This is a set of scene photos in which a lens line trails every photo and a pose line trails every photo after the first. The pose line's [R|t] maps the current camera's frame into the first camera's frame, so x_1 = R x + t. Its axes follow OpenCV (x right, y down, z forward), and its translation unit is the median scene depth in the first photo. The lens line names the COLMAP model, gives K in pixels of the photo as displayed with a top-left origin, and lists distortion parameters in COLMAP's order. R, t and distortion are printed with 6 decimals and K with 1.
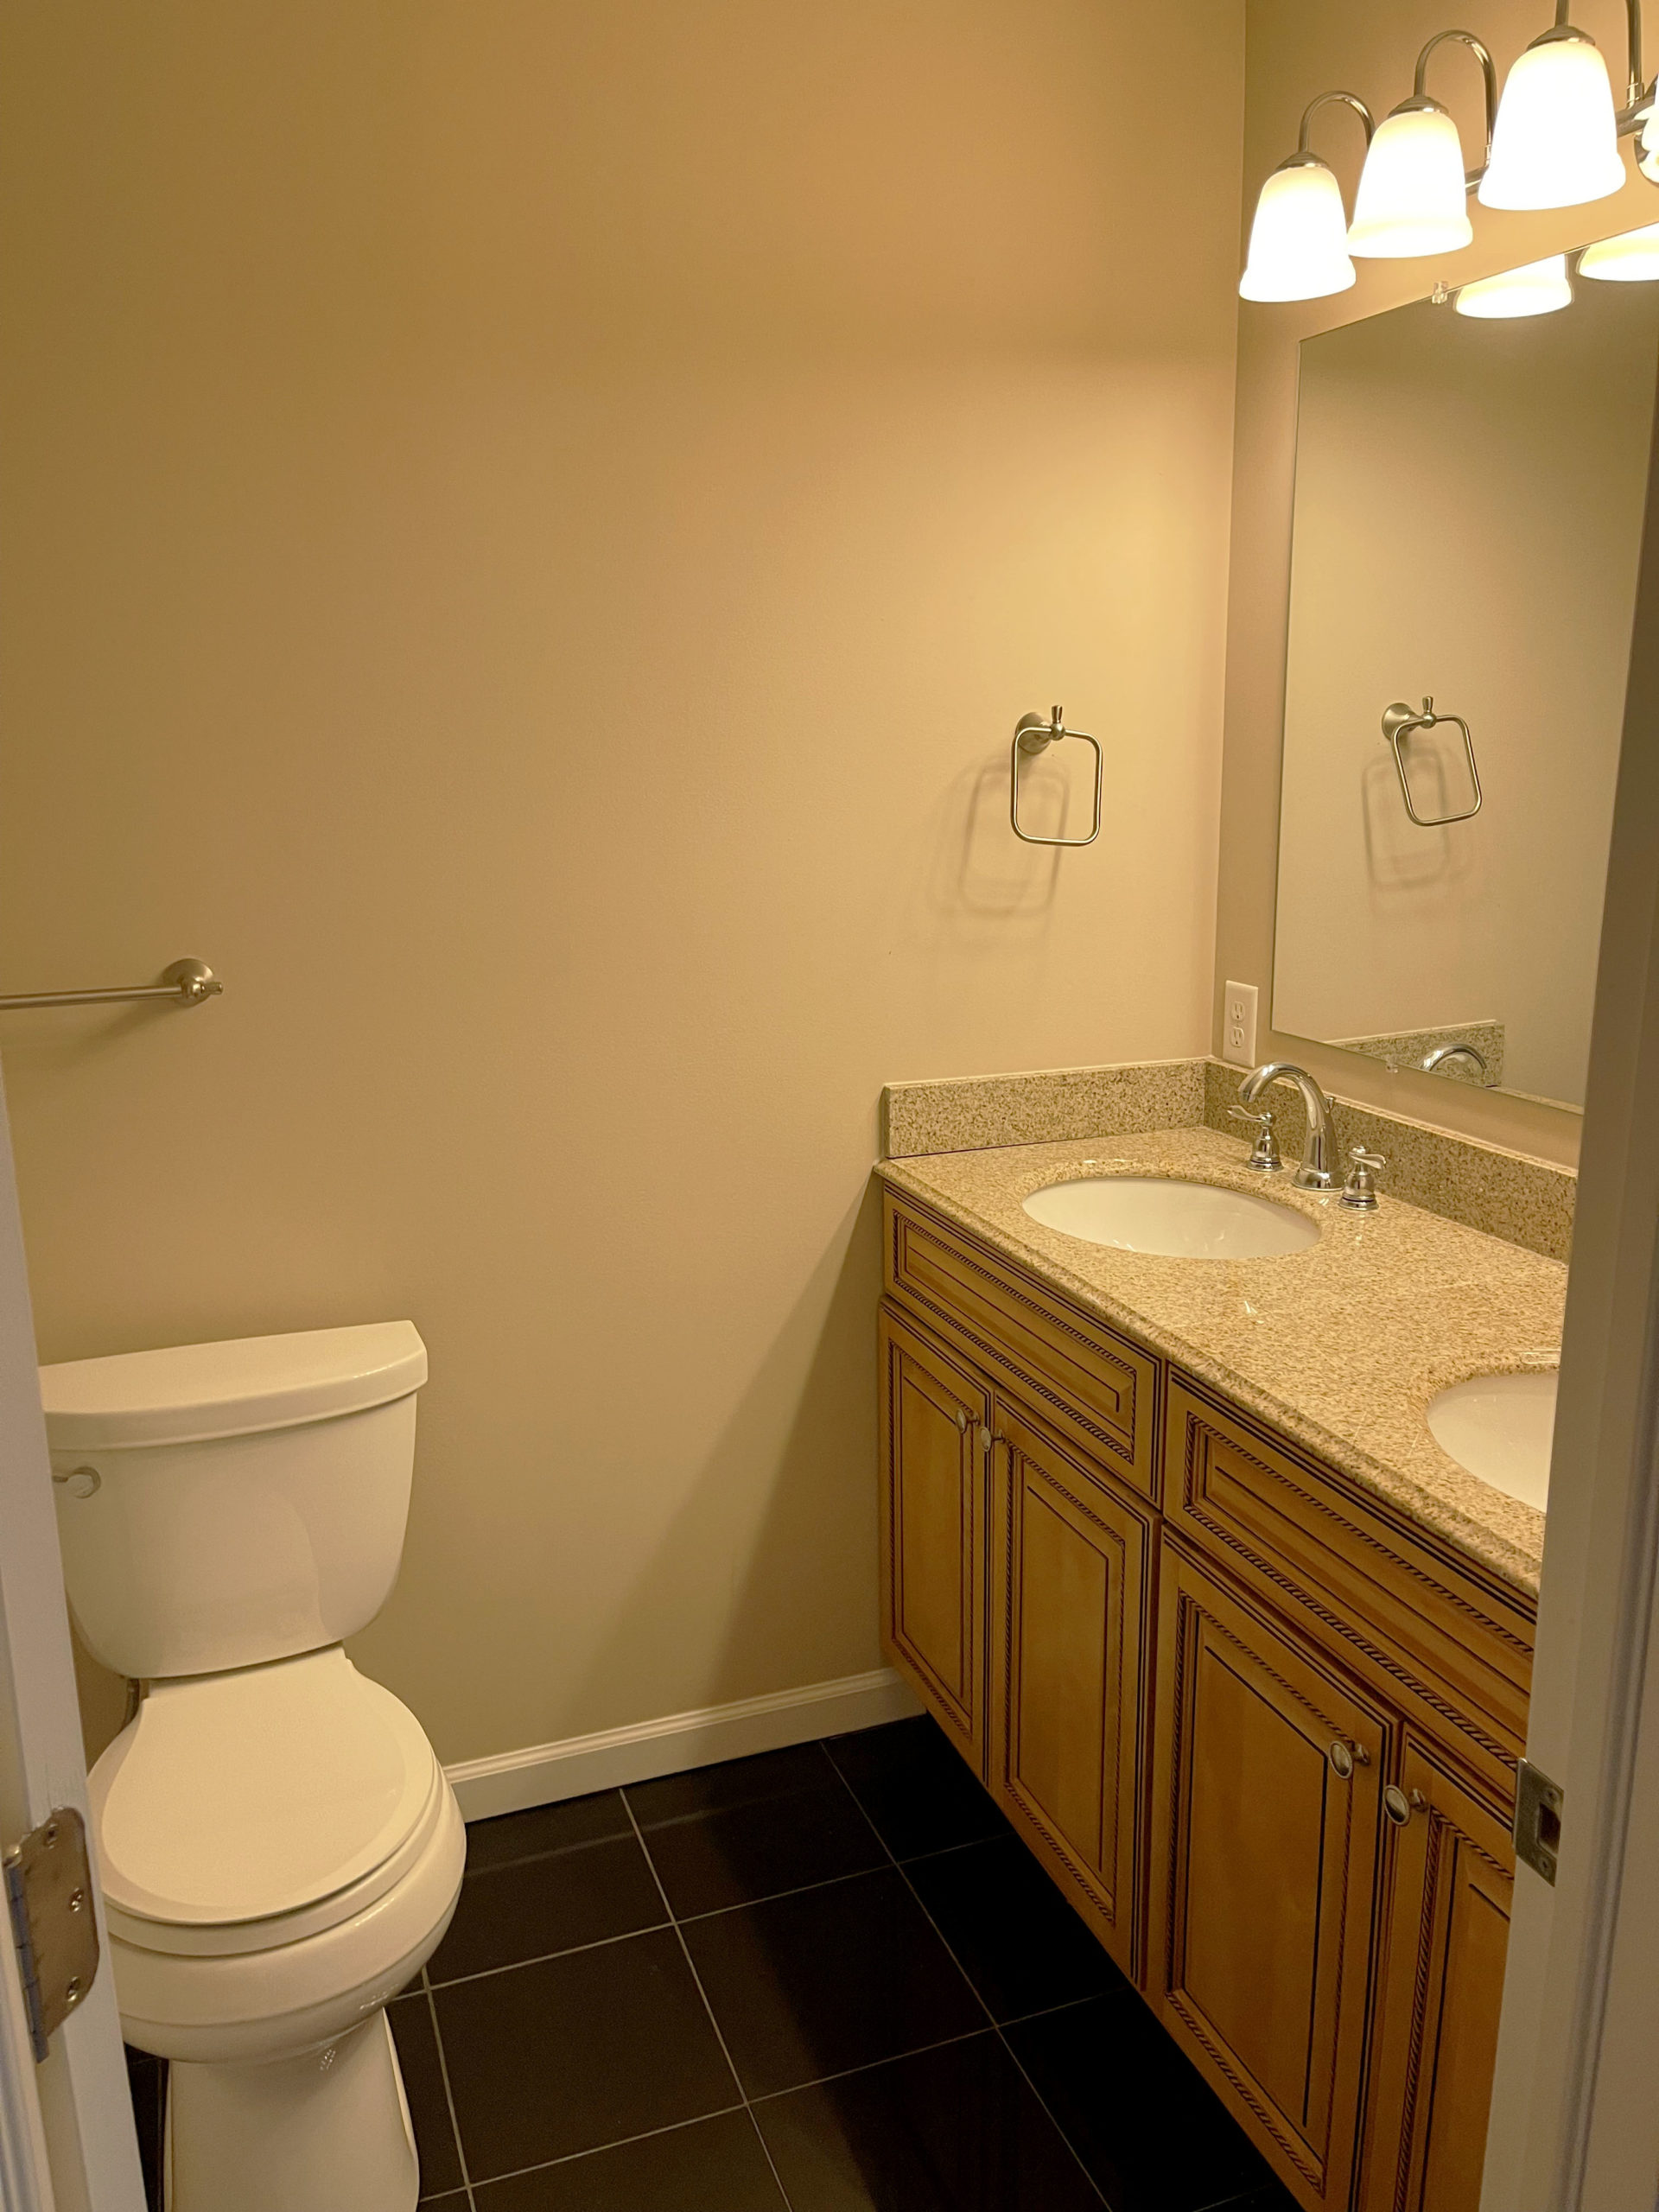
lens RADIAL K [[1663.7, 0, 829.5], [0, 1663.7, 1106.0], [0, 0, 1]] dist [-0.003218, 0.003692]
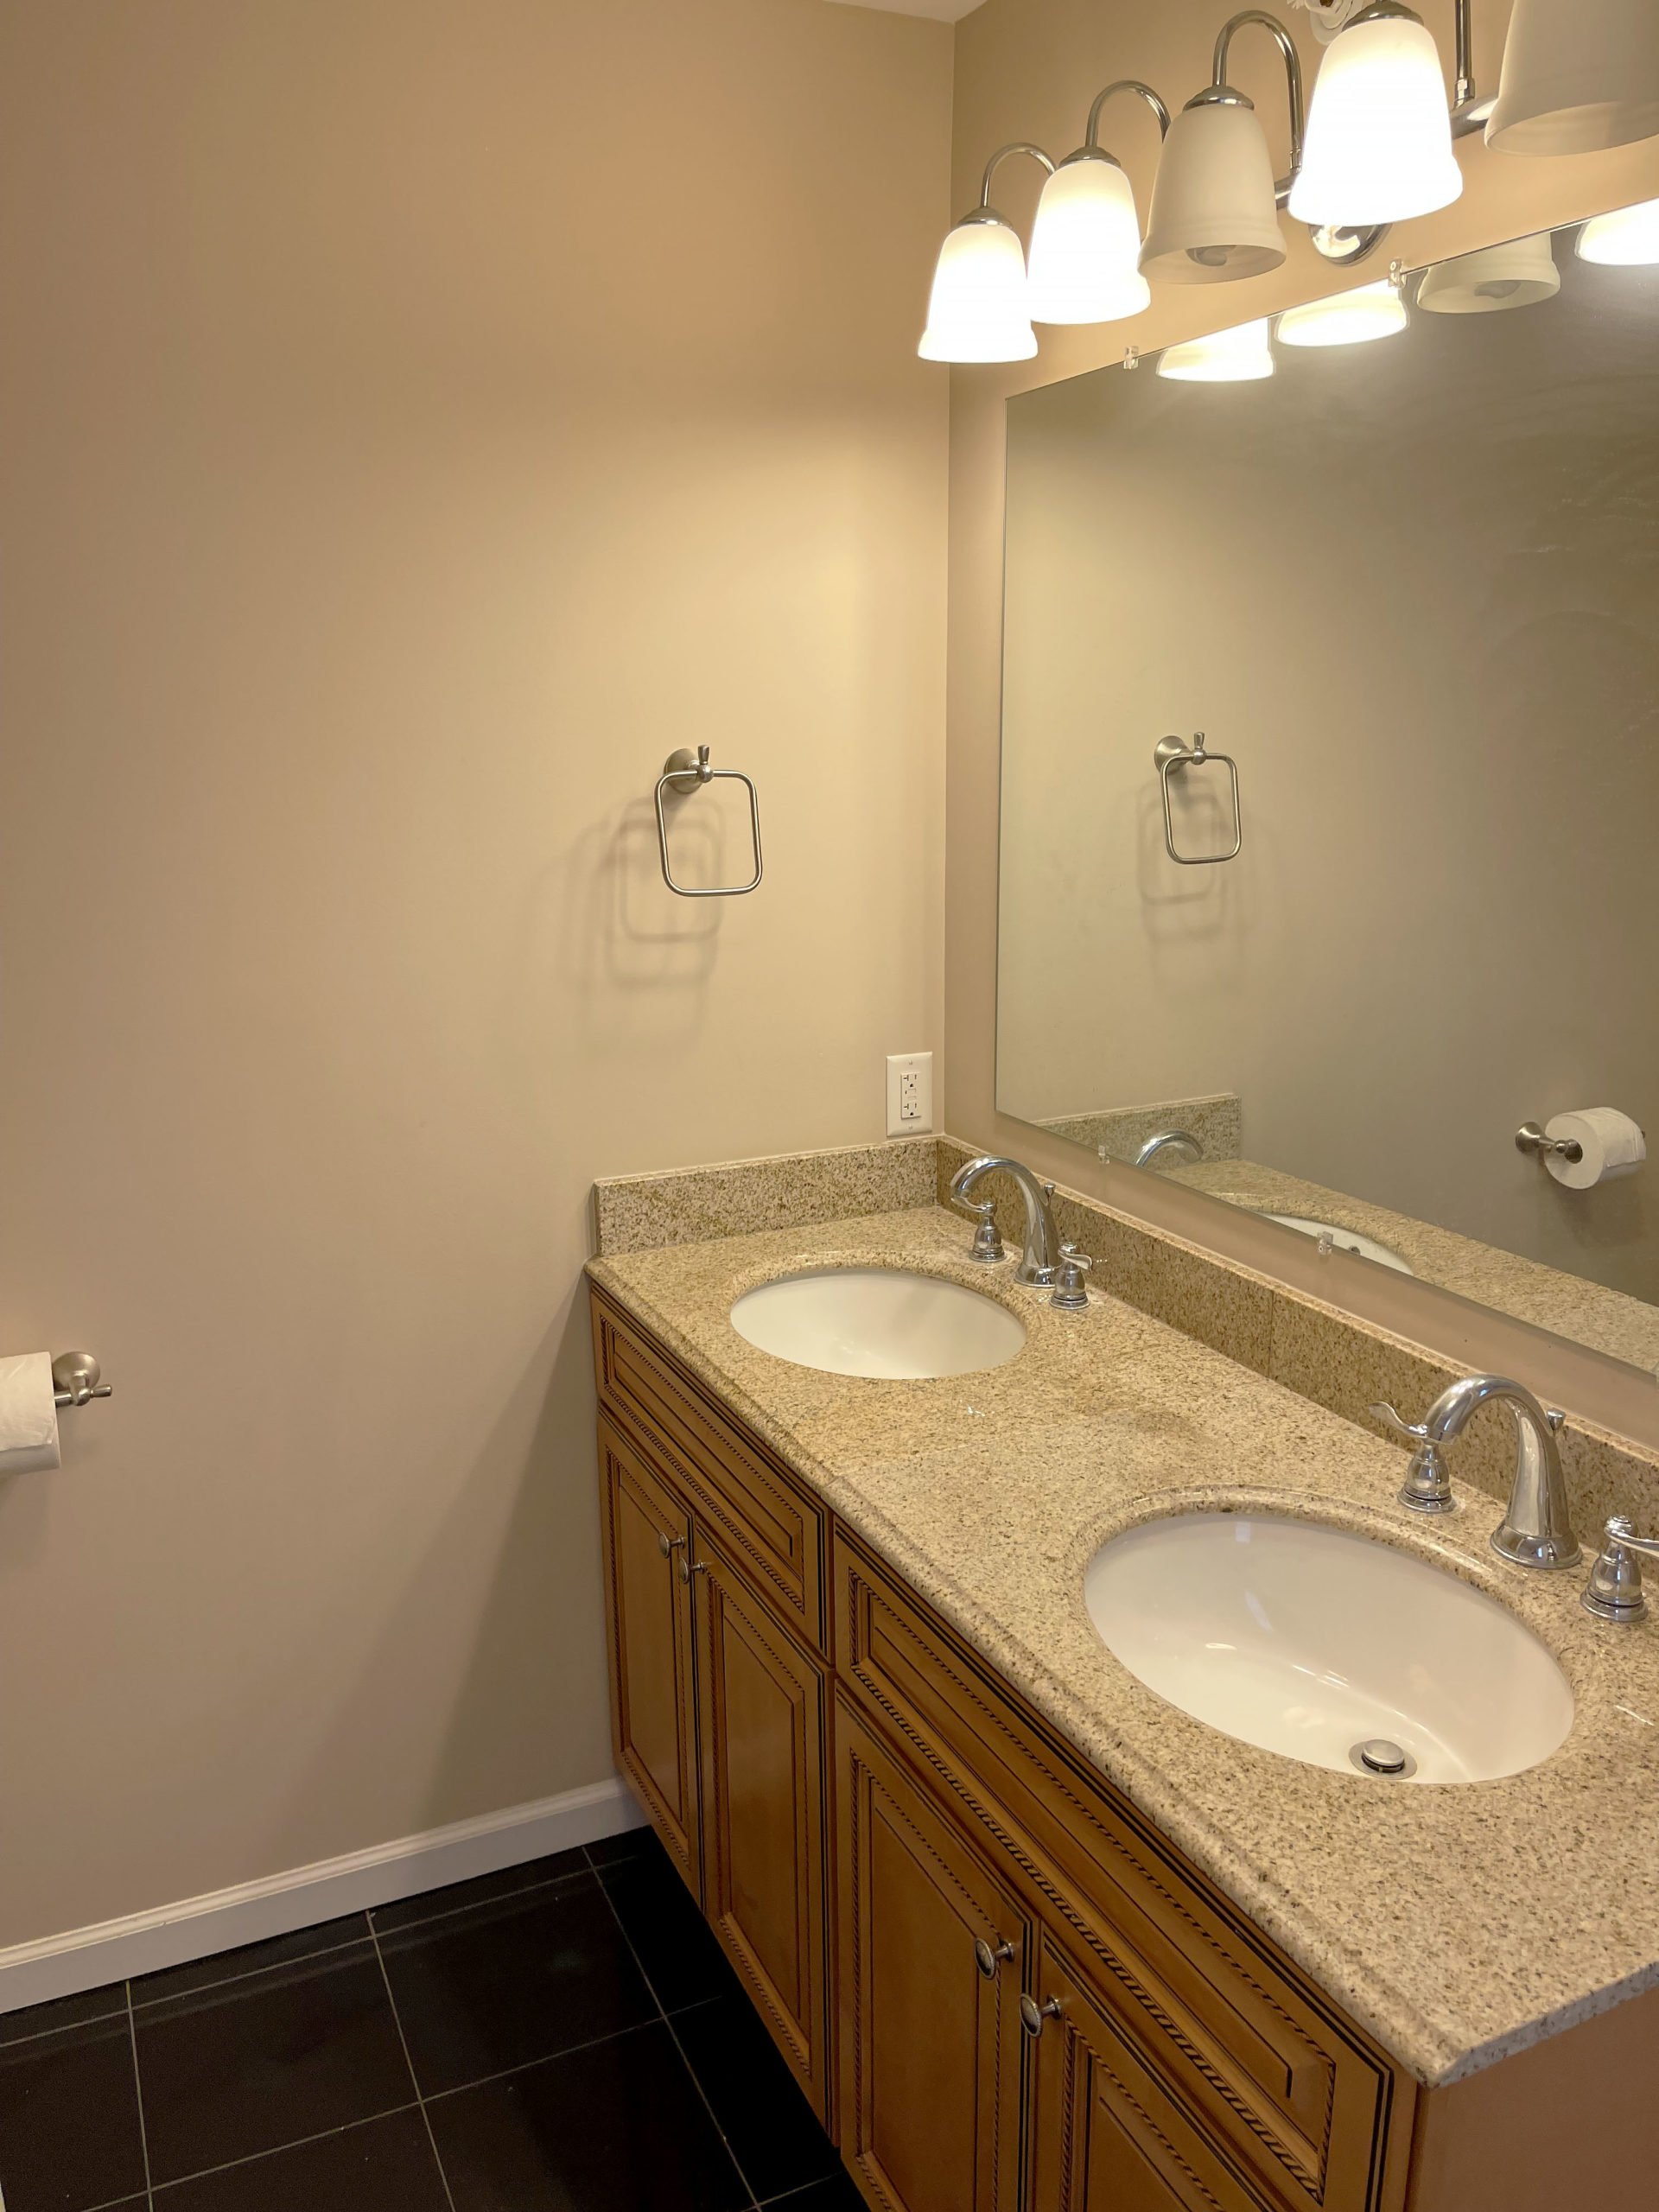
lens RADIAL K [[1663.7, 0, 829.5], [0, 1663.7, 1106.0], [0, 0, 1]] dist [-0.003218, 0.003692]
pose [[0.996959, -0.020850, 0.075085, 0.103816], [0.020112, 0.999742, 0.010570, -0.065402], [-0.075286, -0.009027, 0.997121, 0.047853]]
